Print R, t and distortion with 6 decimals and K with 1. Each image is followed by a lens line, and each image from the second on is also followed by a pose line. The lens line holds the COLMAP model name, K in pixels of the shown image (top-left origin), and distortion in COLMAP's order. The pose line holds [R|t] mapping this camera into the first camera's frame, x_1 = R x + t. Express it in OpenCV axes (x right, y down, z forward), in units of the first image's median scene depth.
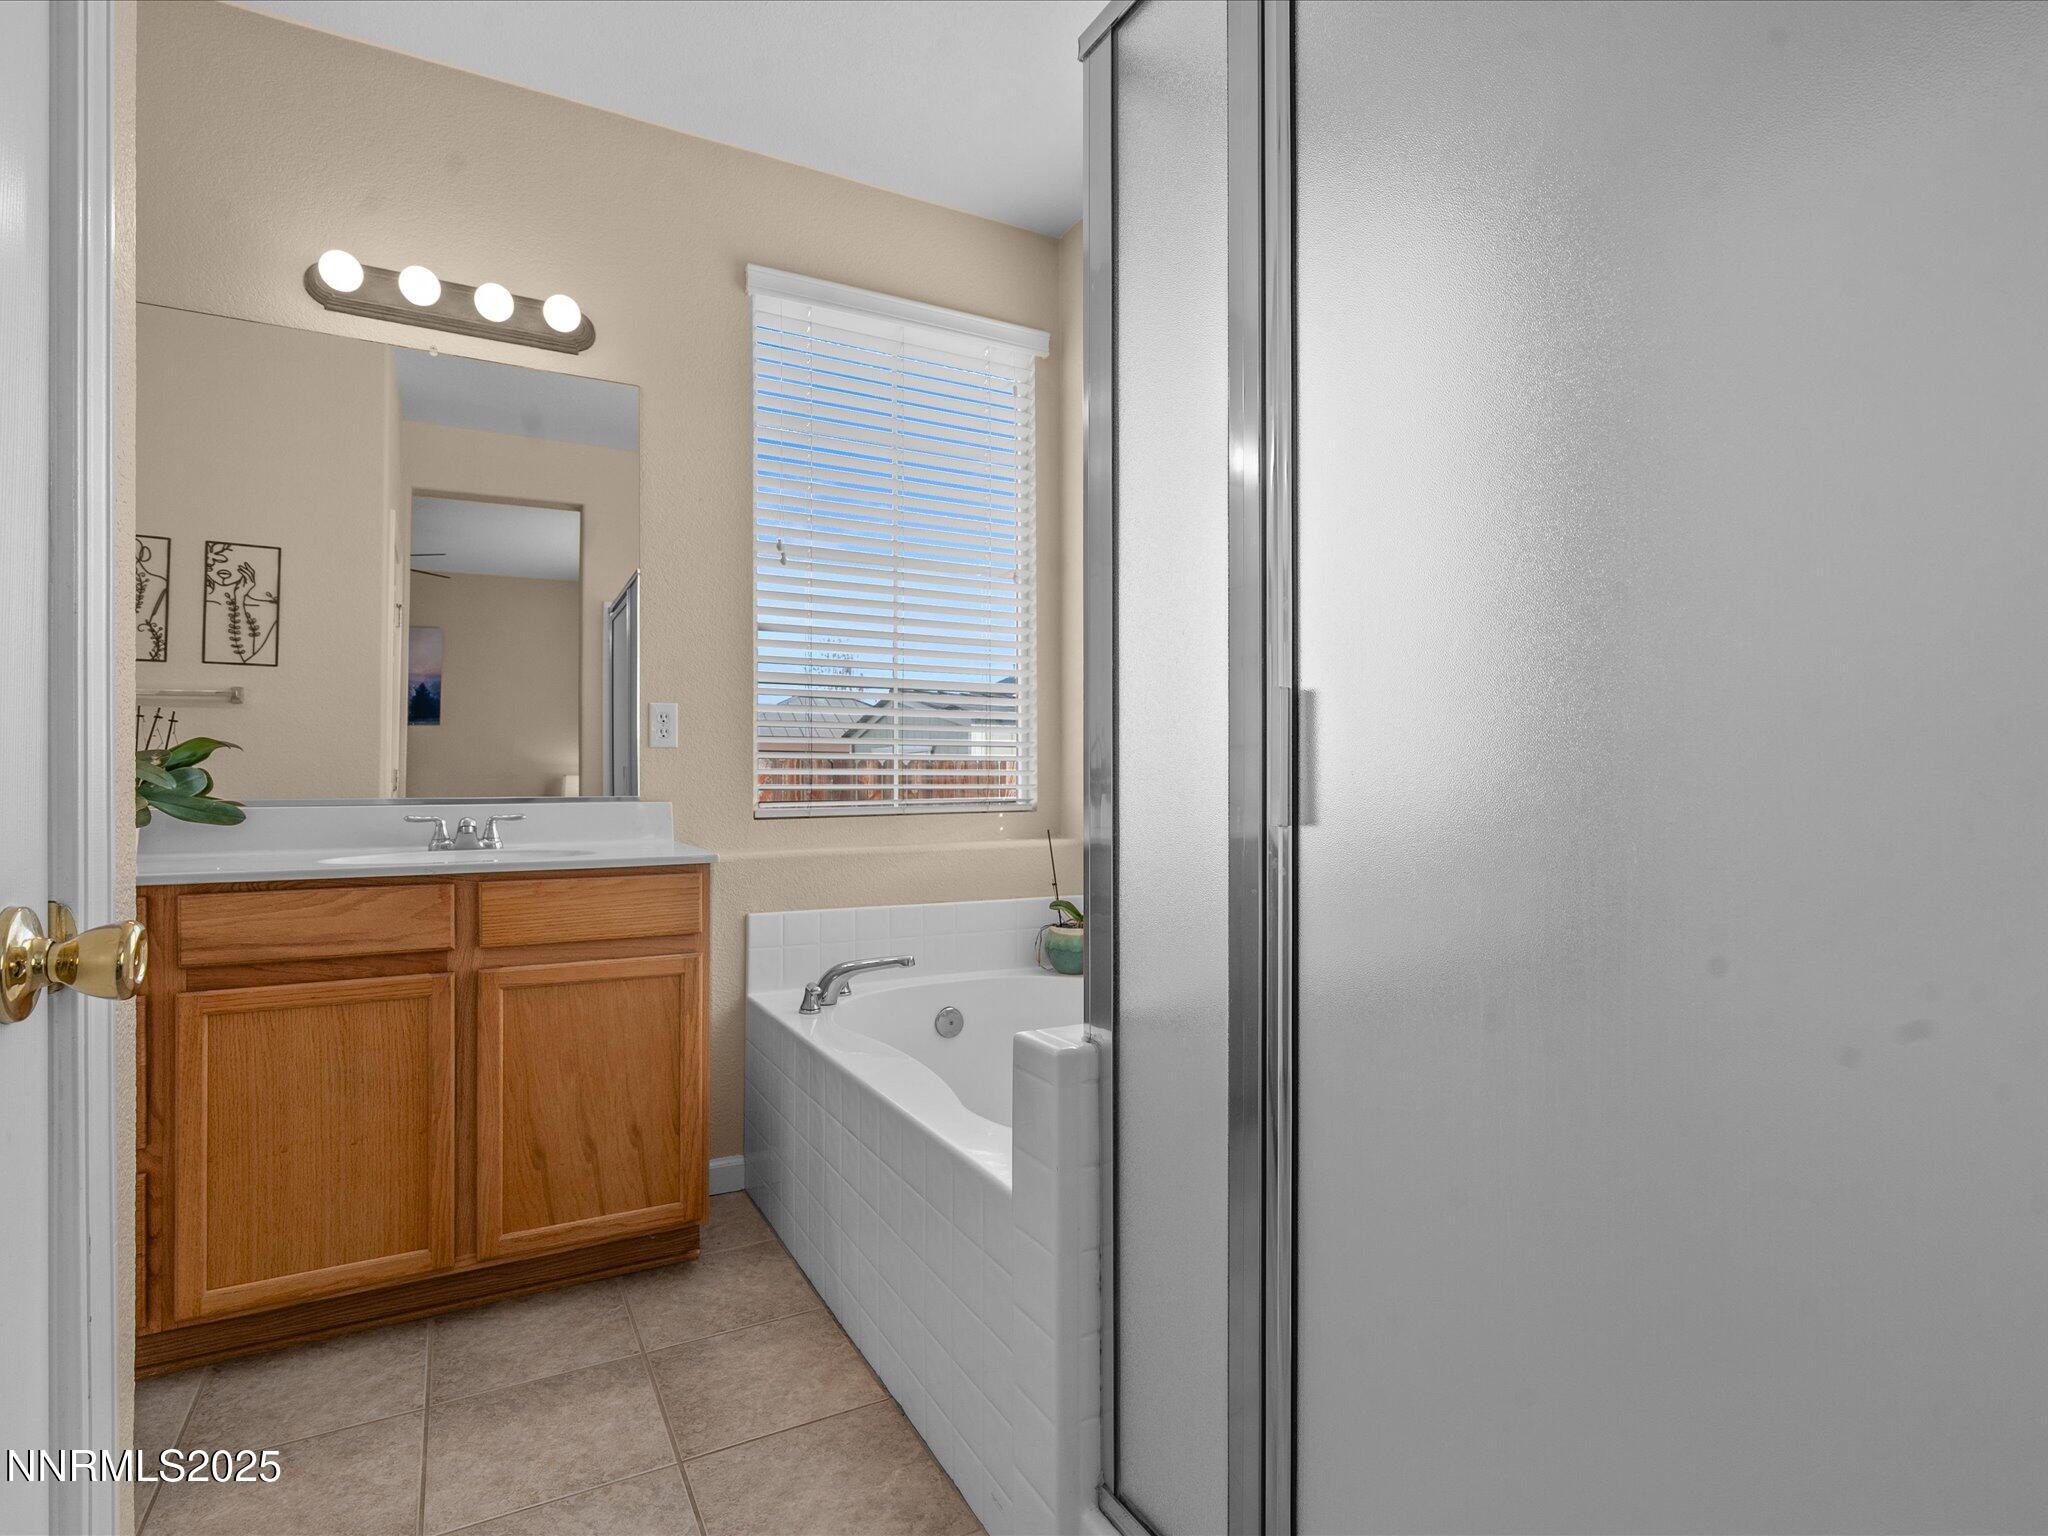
lens RADIAL K [[1065.9, 0, 1063.0], [0, 1065.9, 772.1], [0, 0, 1]] dist [-0.007829, 0.003159]
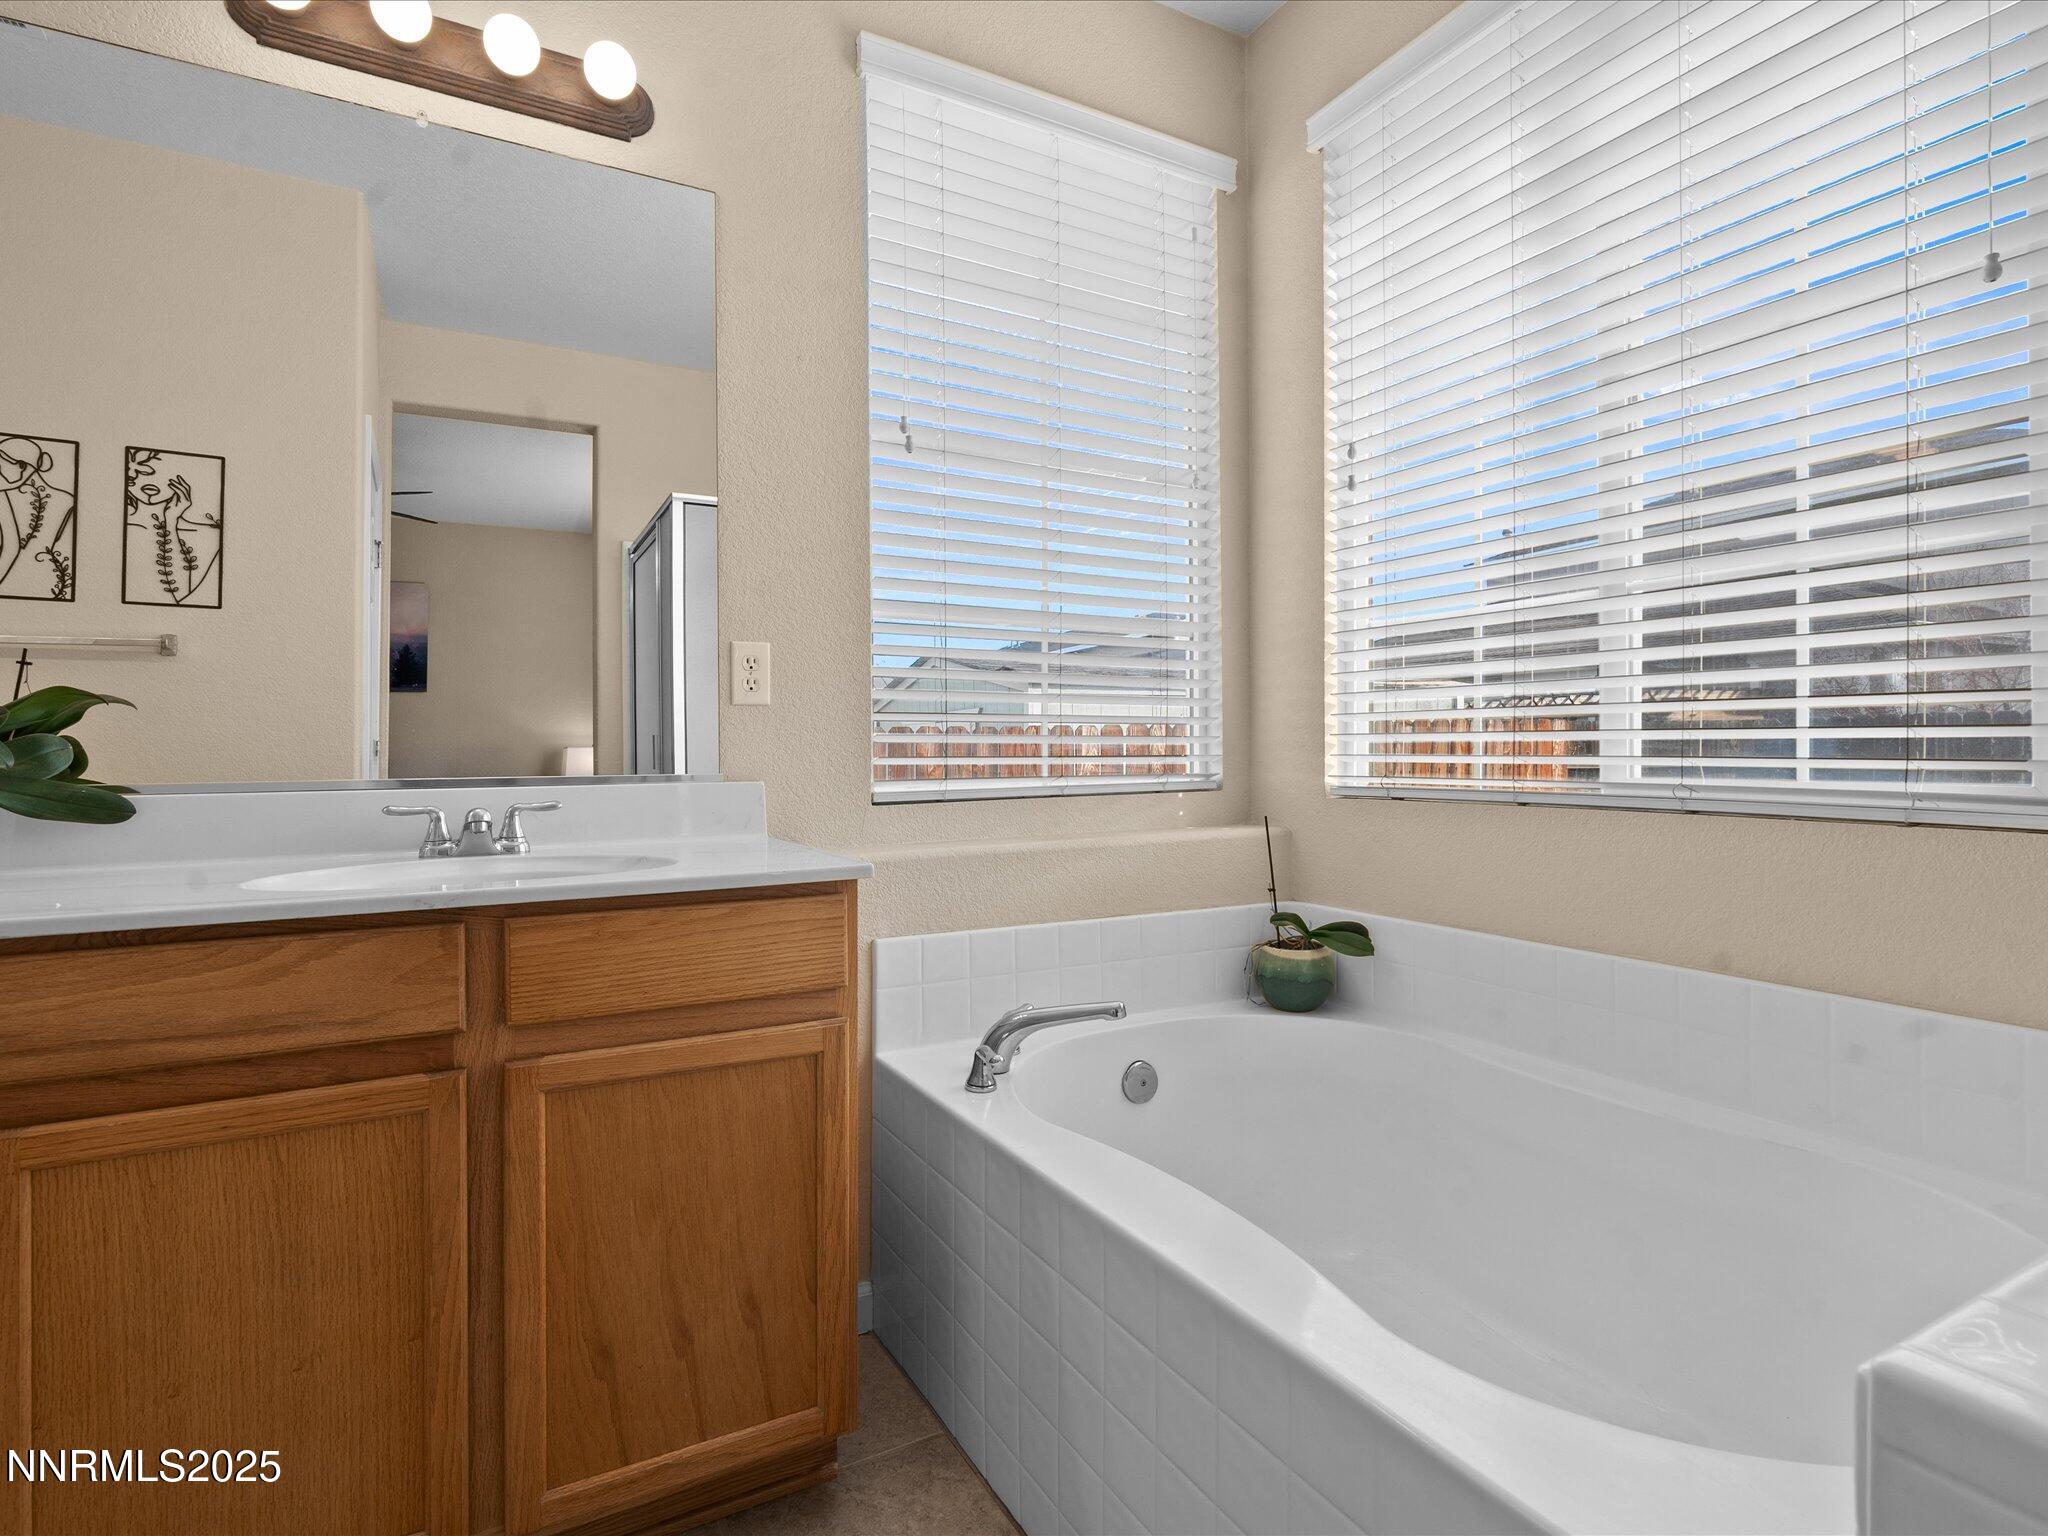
lens RADIAL K [[1065.9, 0, 1057.5], [0, 1065.9, 742.3], [0, 0, 1]] dist [-0.007829, 0.003159]
pose [[0.999956, -0.005757, 0.007418, -0.169648], [0.005763, 0.999983, -0.000776, 0.003463], [-0.007413, 0.000818, 0.999972, 0.278266]]
